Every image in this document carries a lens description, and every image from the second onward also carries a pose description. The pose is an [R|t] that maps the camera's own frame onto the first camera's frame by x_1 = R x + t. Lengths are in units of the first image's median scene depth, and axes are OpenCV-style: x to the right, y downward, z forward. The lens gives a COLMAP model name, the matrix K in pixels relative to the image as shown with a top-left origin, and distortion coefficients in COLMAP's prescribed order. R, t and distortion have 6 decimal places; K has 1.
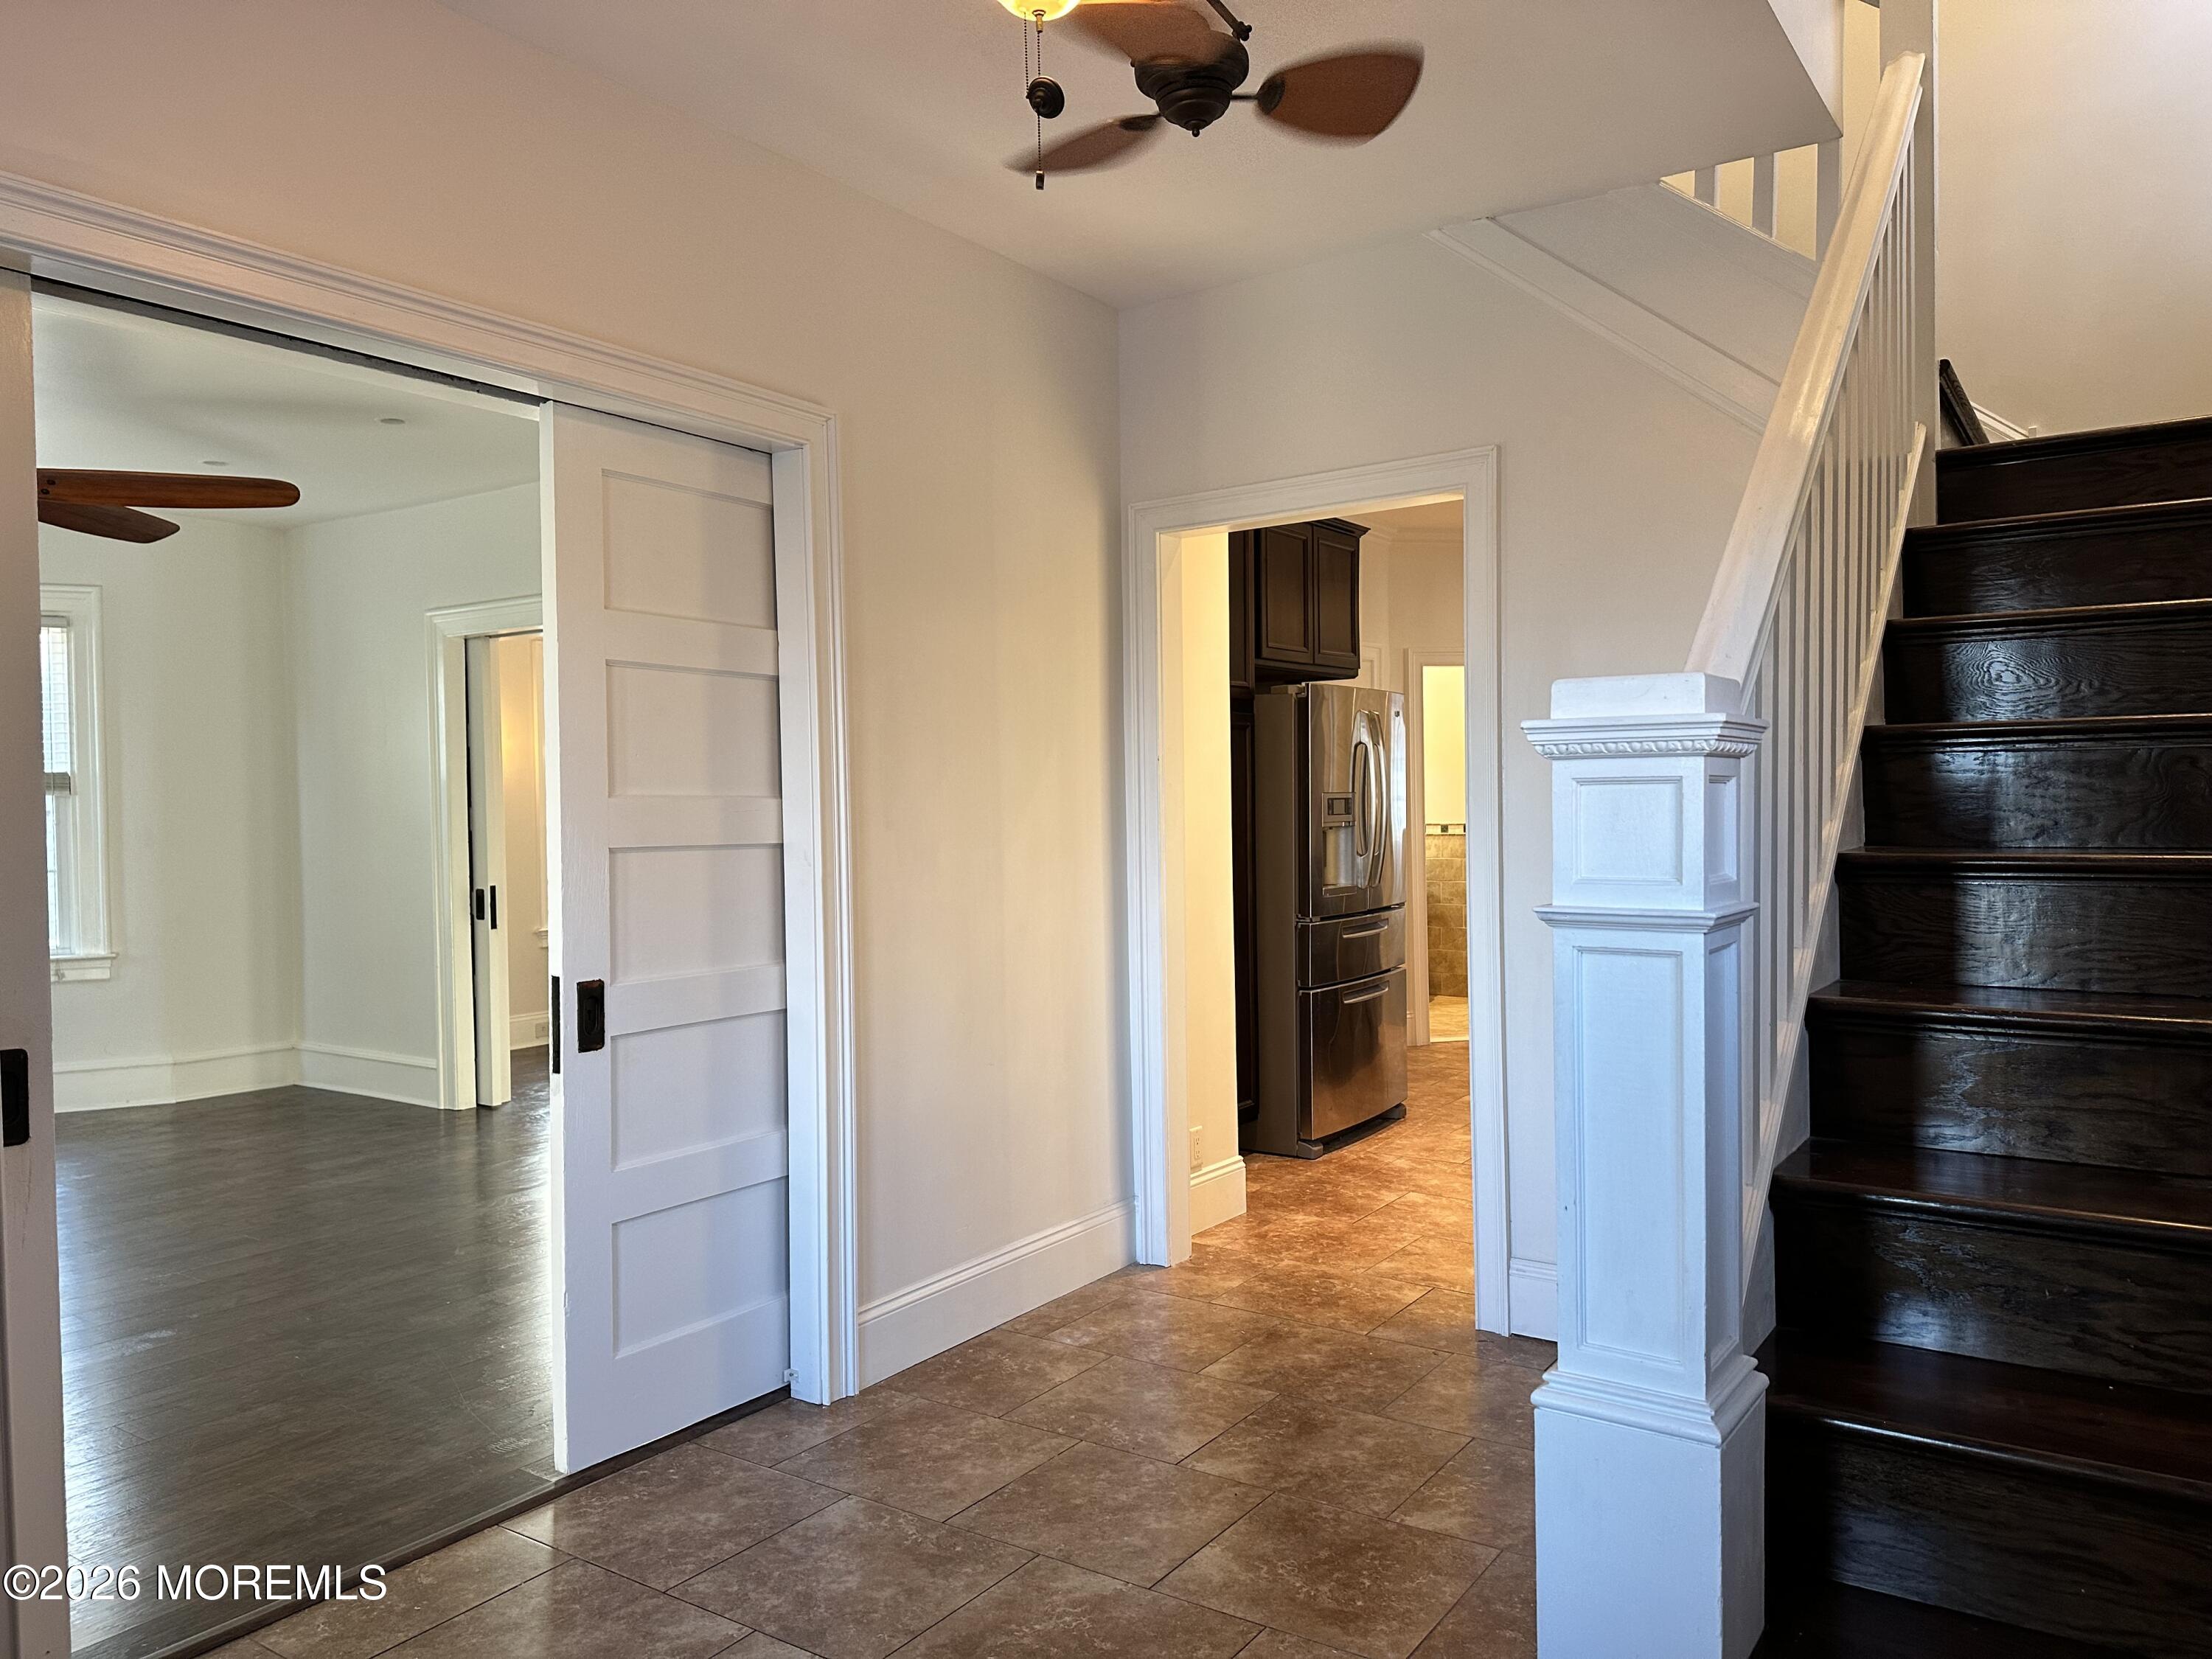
lens RADIAL K [[1562.9, 0, 1098.1], [0, 1562.9, 833.6], [0, 0, 1]] dist [-0.000104, -0.003731]
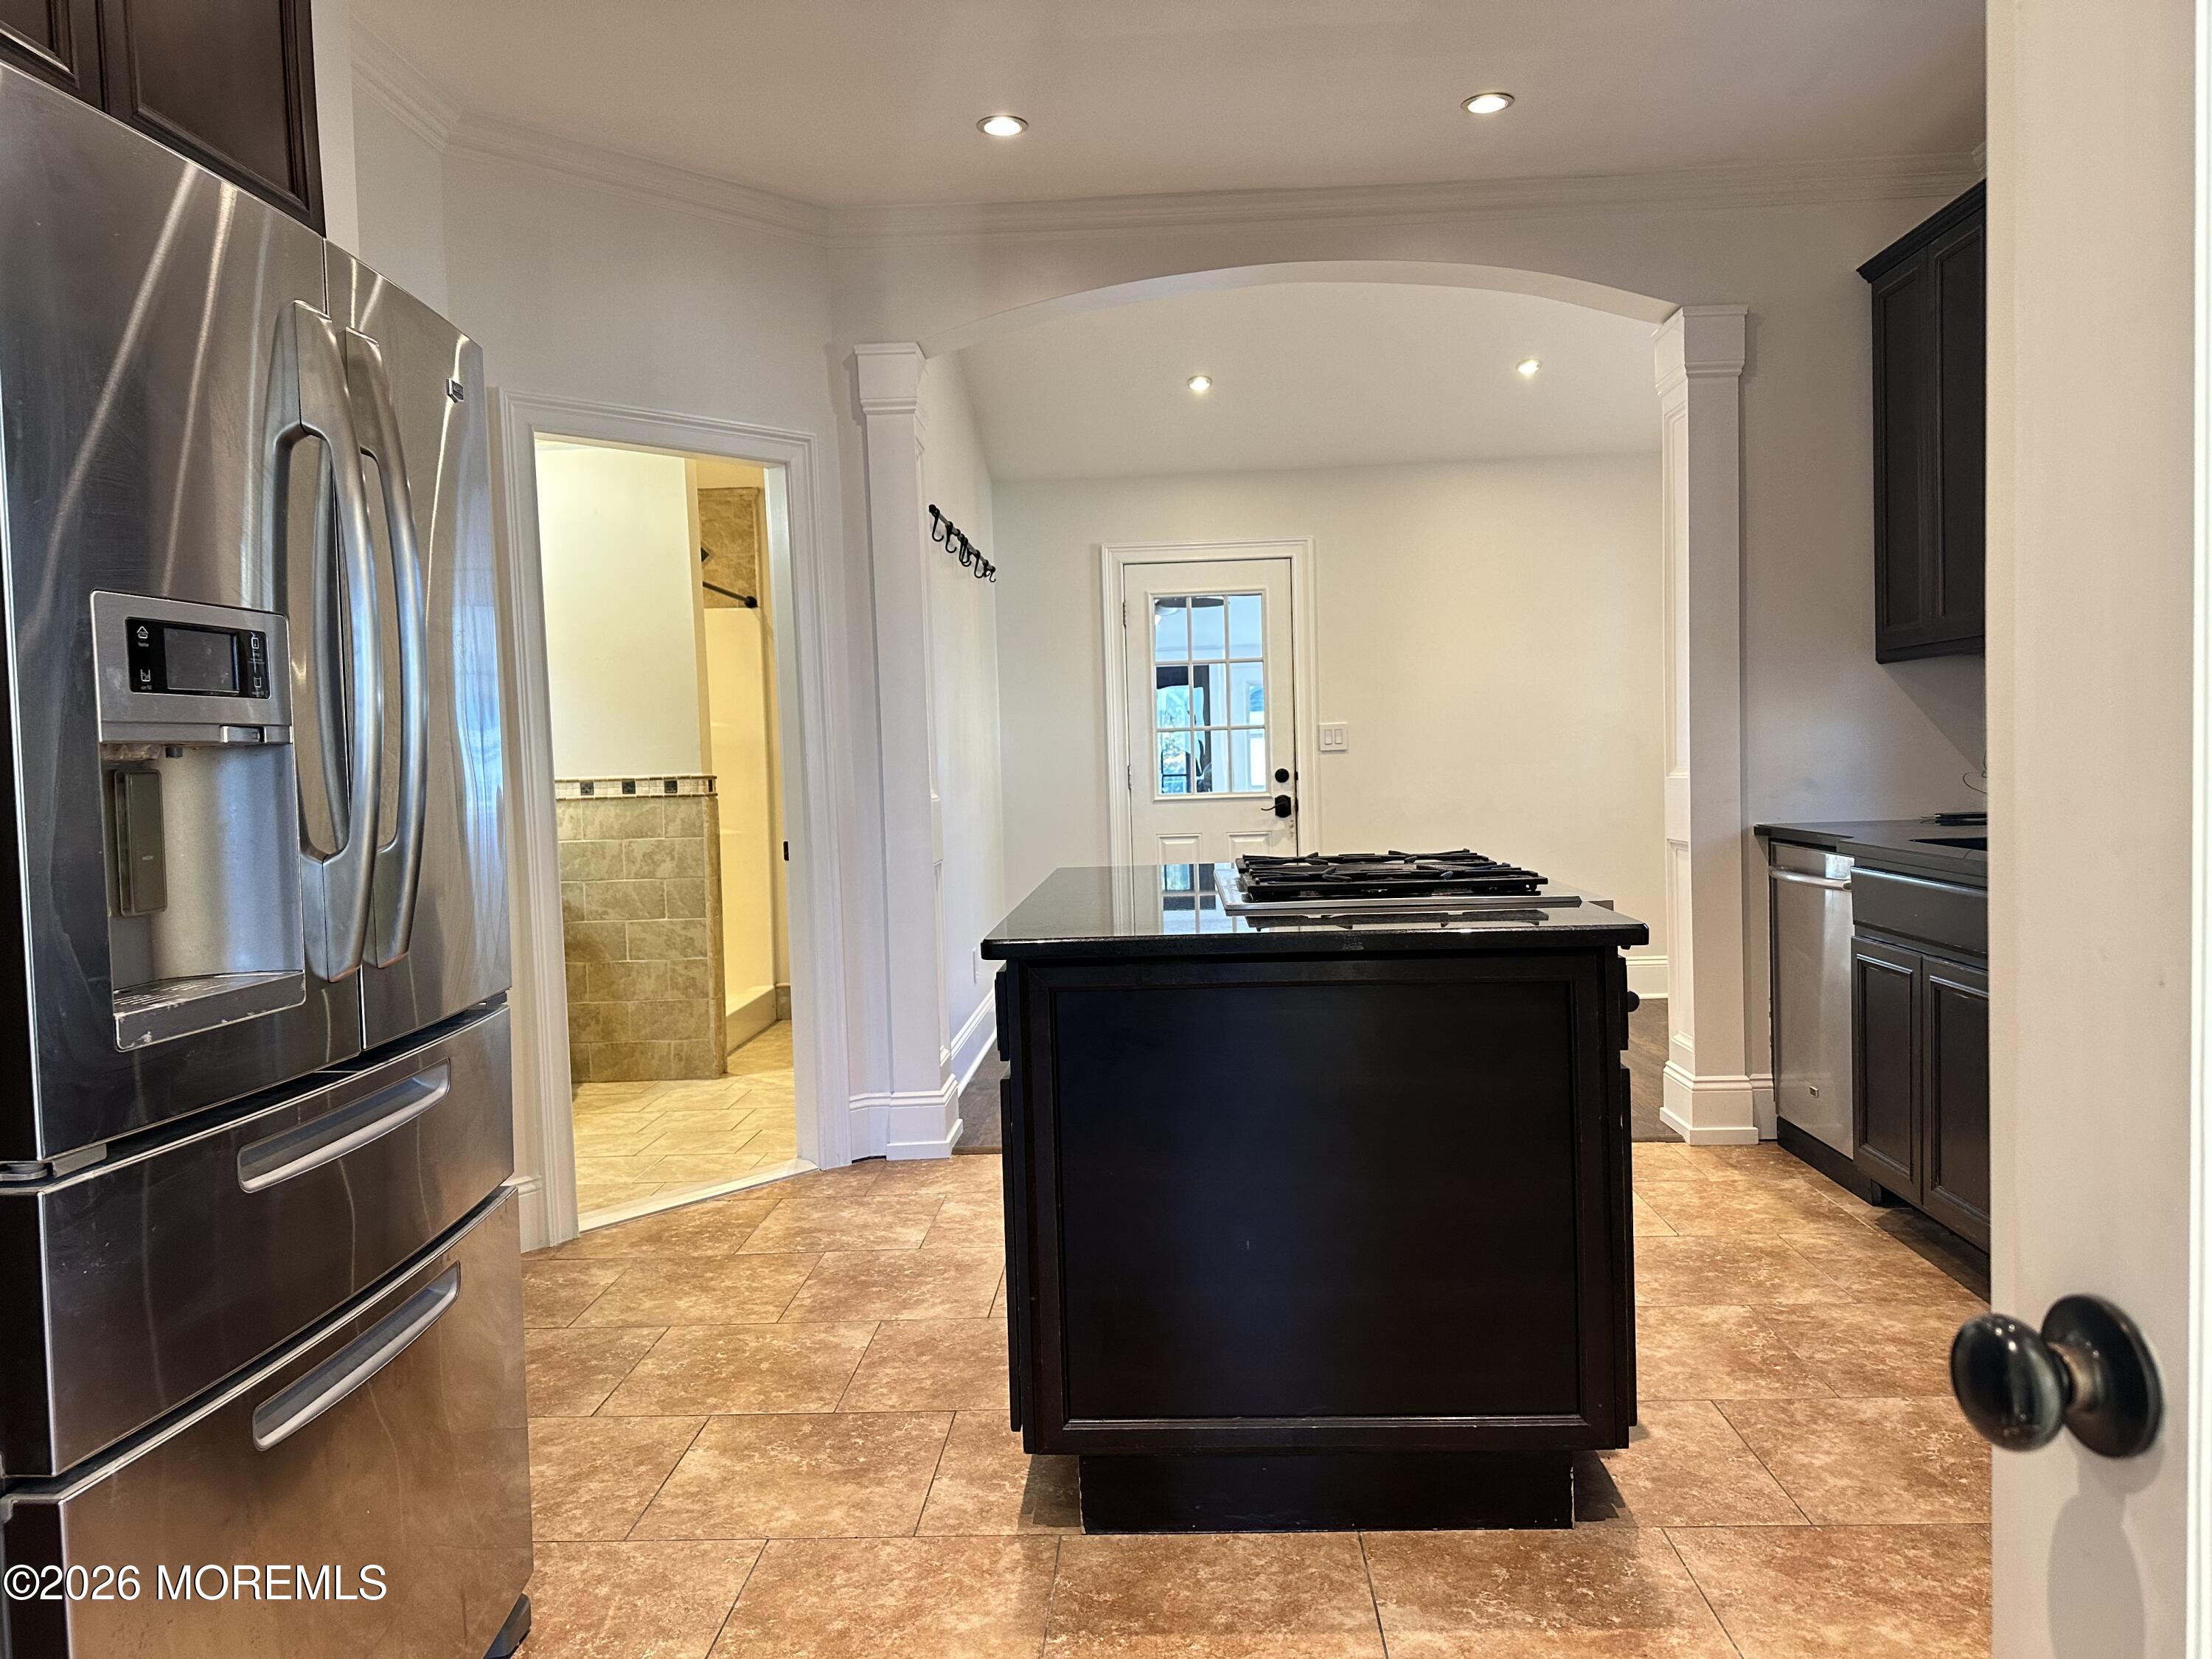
lens RADIAL K [[1562.9, 0, 1098.7], [0, 1562.9, 826.1], [0, 0, 1]] dist [-0.000104, -0.003731]
pose [[0.854619, -0.028065, 0.518497, 0.107561], [0.021231, 0.999592, 0.019111, 0.004742], [-0.518822, -0.005324, 0.854866, 0.528073]]
